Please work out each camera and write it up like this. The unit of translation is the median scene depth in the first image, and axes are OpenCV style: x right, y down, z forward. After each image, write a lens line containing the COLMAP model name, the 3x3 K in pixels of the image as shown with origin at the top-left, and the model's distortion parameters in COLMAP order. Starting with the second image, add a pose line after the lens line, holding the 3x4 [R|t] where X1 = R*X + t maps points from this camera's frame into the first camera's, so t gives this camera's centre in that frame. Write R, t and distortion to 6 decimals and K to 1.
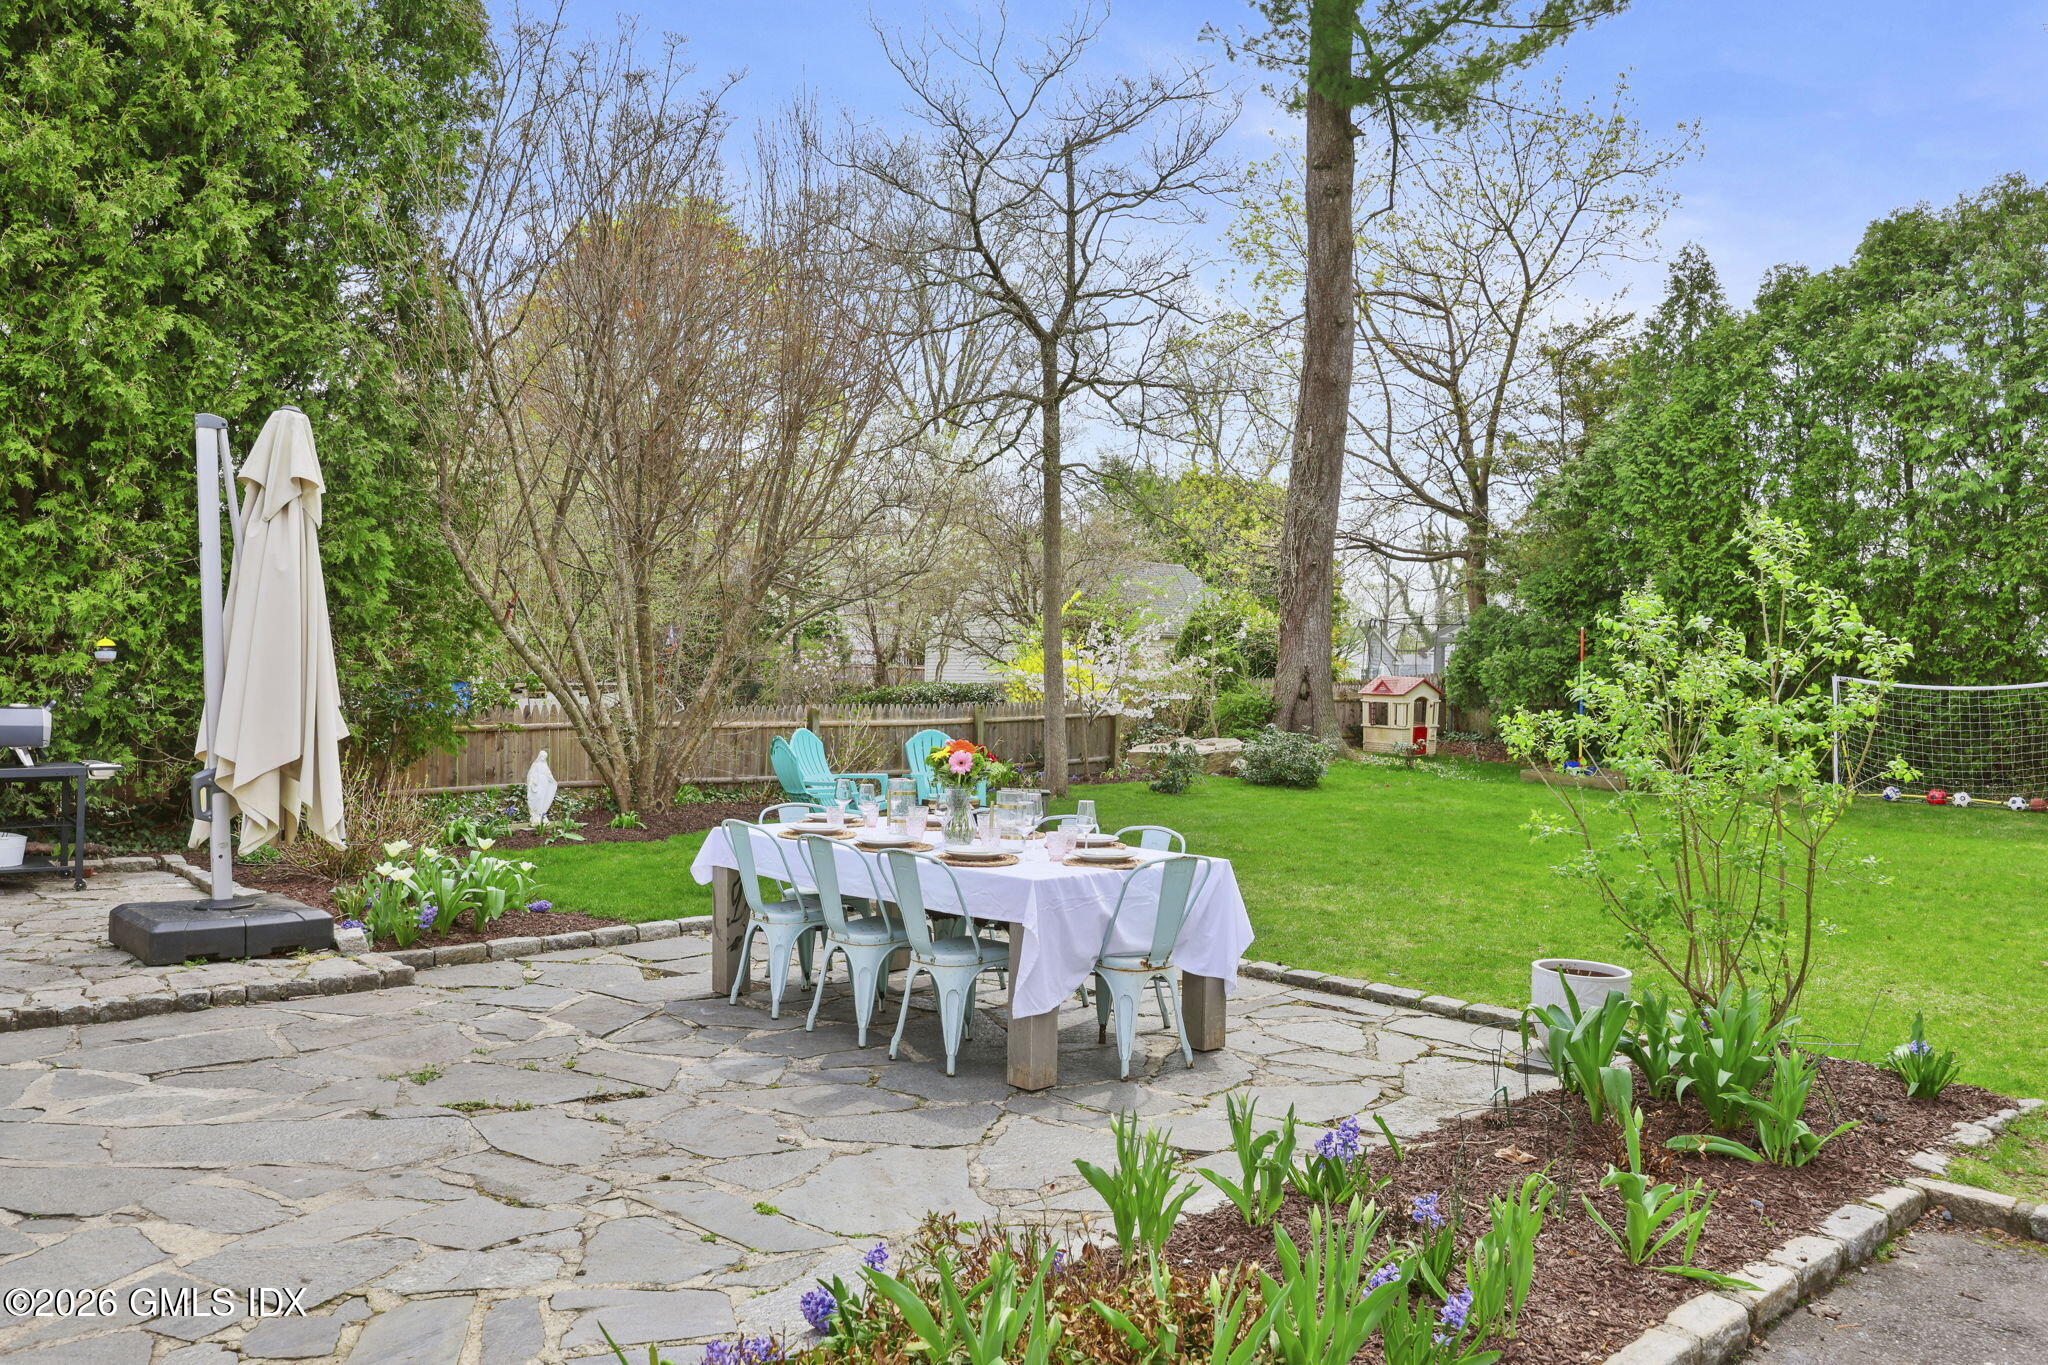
lens RADIAL K [[1539.7, 0, 1024.0], [0, 1539.7, 682.5], [0, 0, 1]] dist [0.005363, 0.000432]
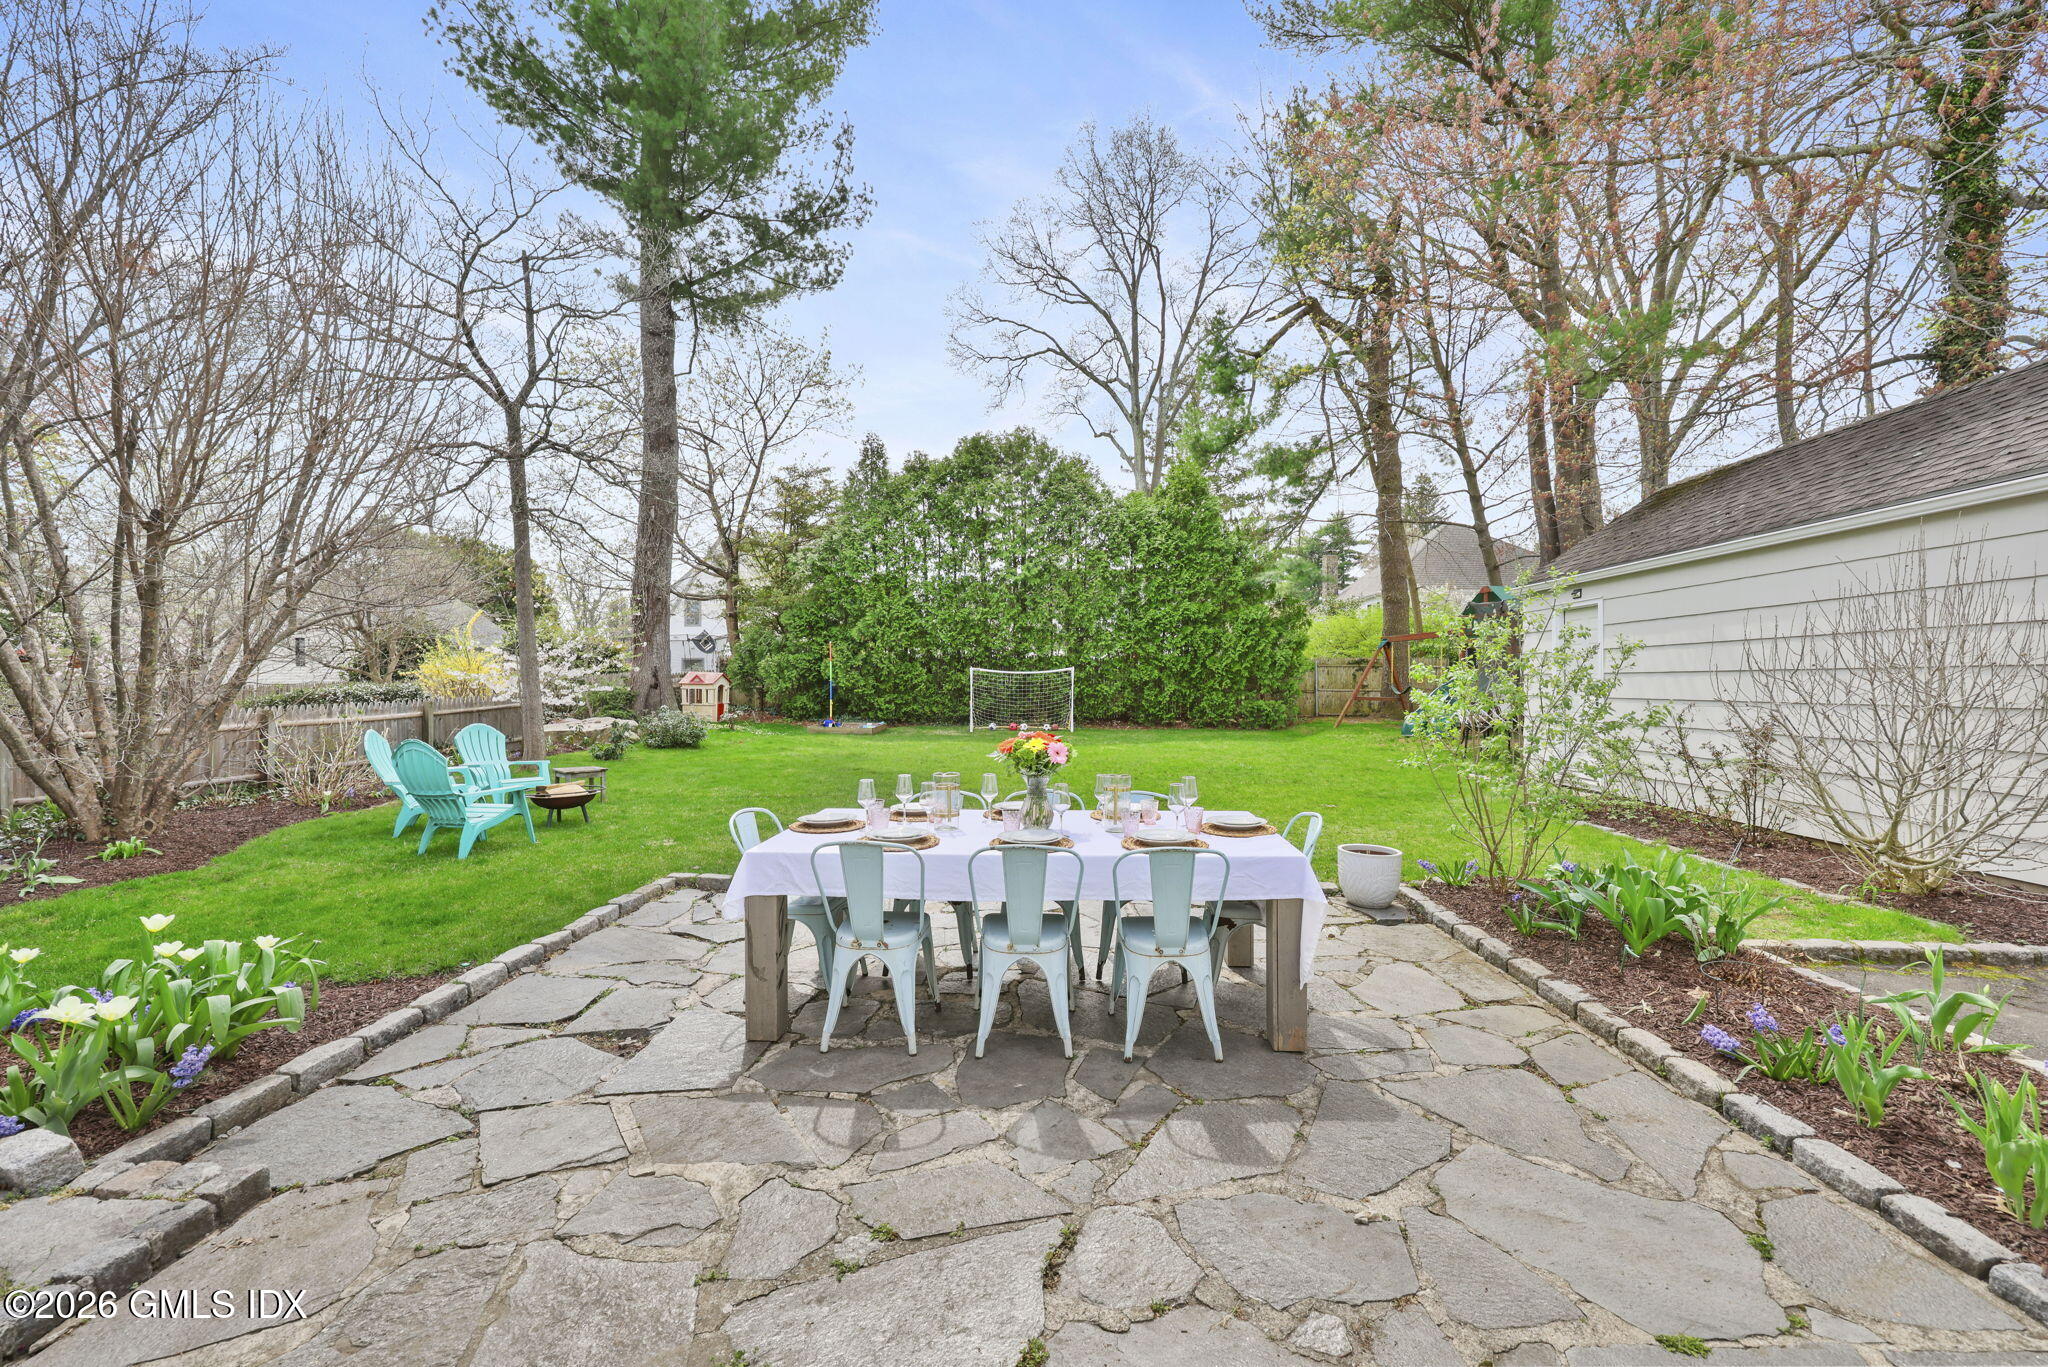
lens RADIAL K [[825.2, 0, 1027.6], [0, 825.2, 682.2], [0, 0, 1]] dist [0.000609, -0.000203]
pose [[0.706141, -0.025502, 0.707611, -0.135169], [0.019099, 0.999674, 0.016969, -0.001594], [-0.707813, 0.001533, 0.706398, 0.184418]]
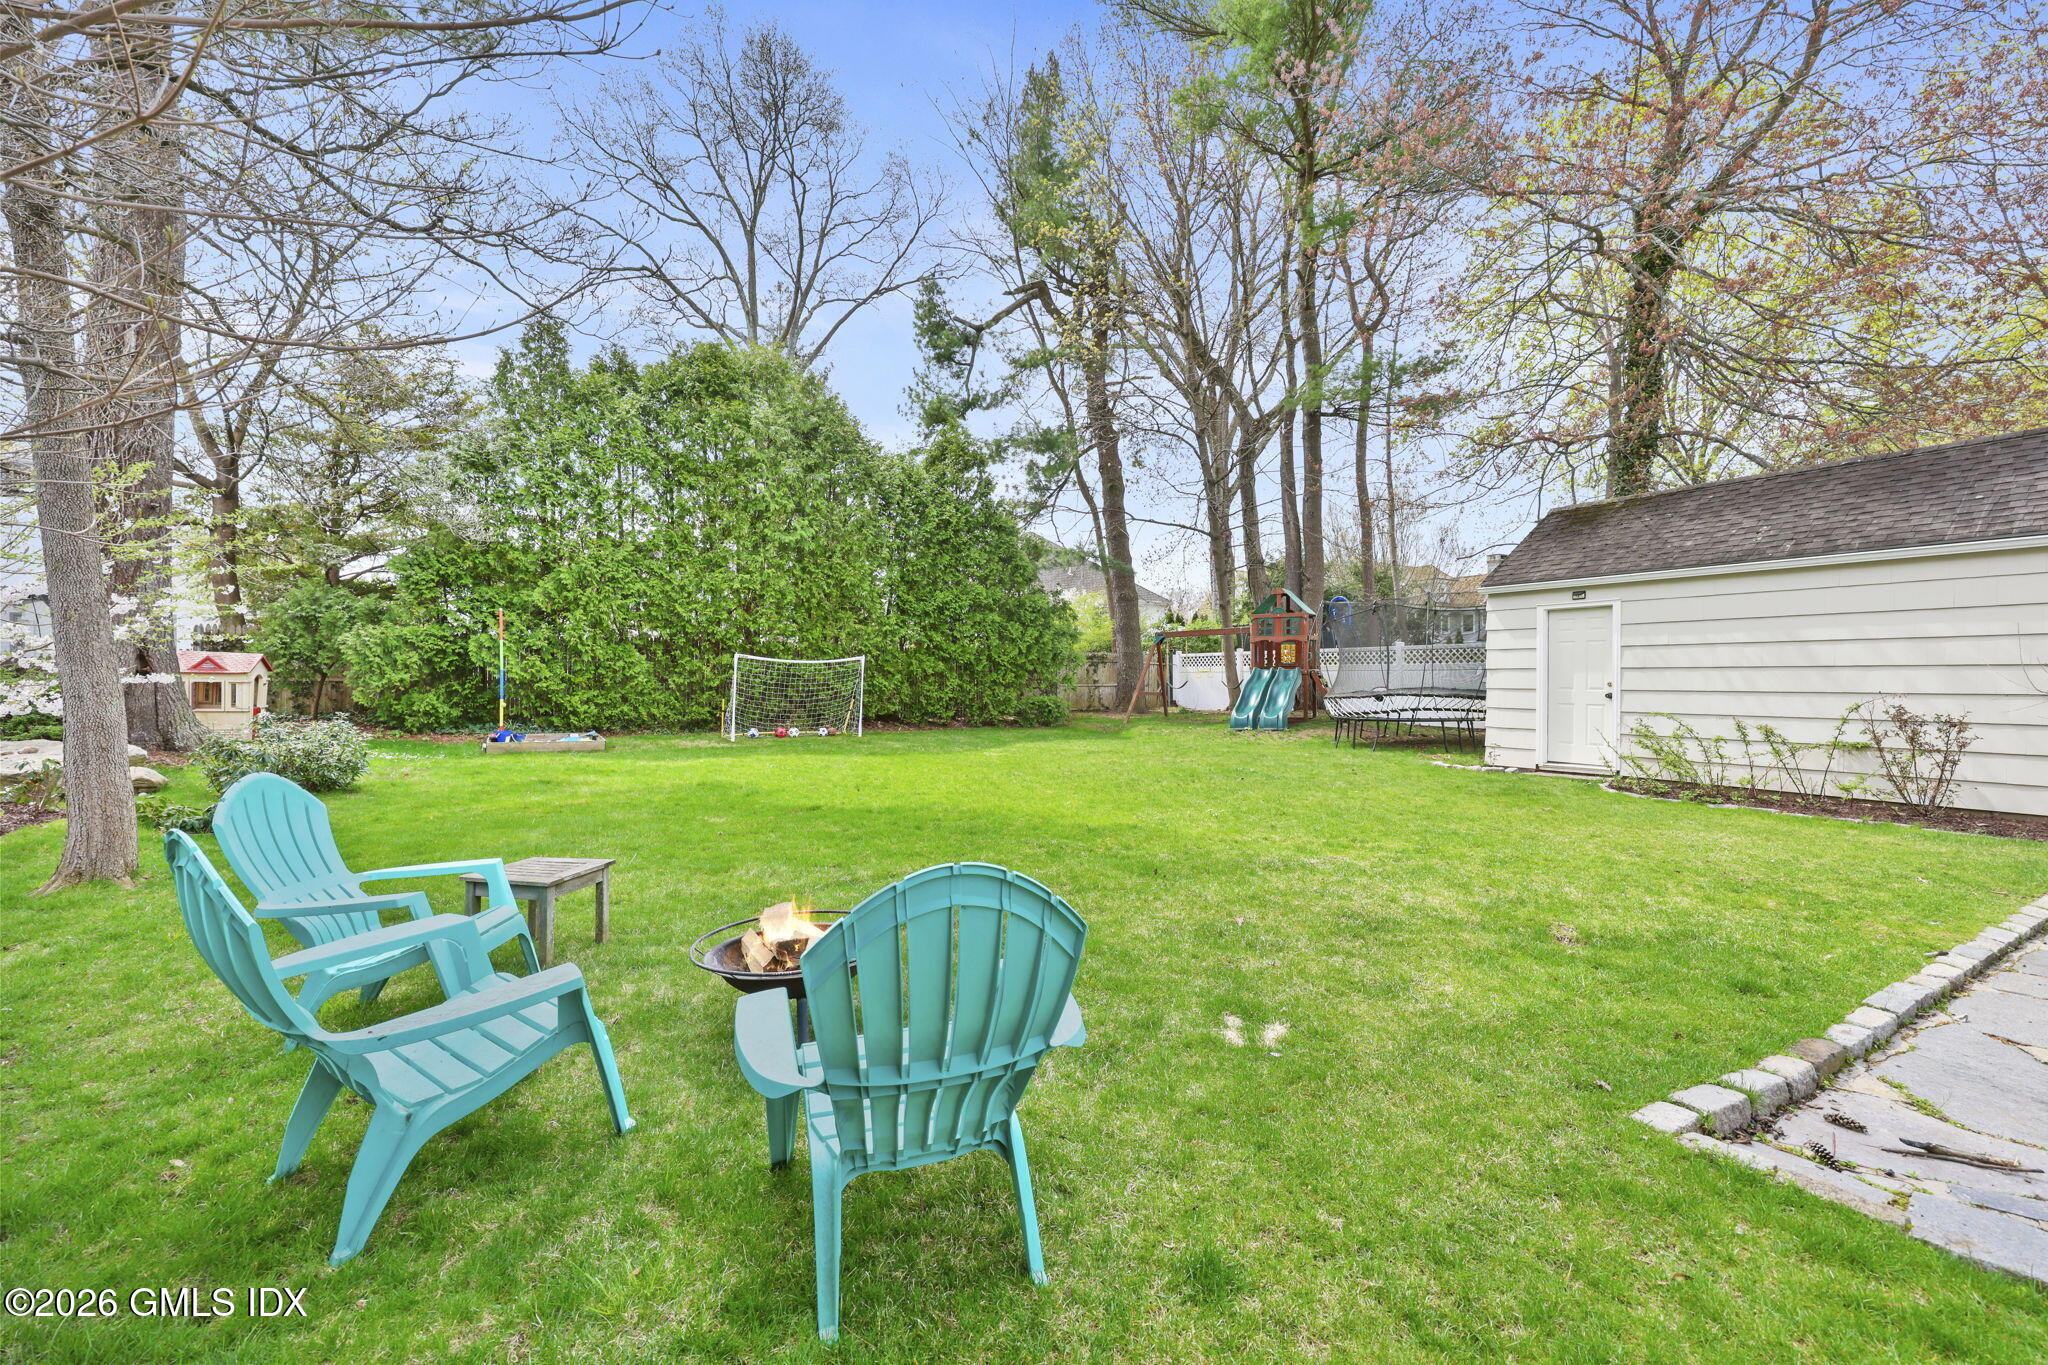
lens RADIAL K [[825.2, 0, 1027.6], [0, 825.2, 681.2], [0, 0, 1]] dist [0.000609, -0.000203]
pose [[0.190373, -0.028778, 0.981290, -0.148460], [-0.000979, 0.999564, 0.029503, -0.001477], [-0.981711, -0.006577, 0.190262, 0.500761]]
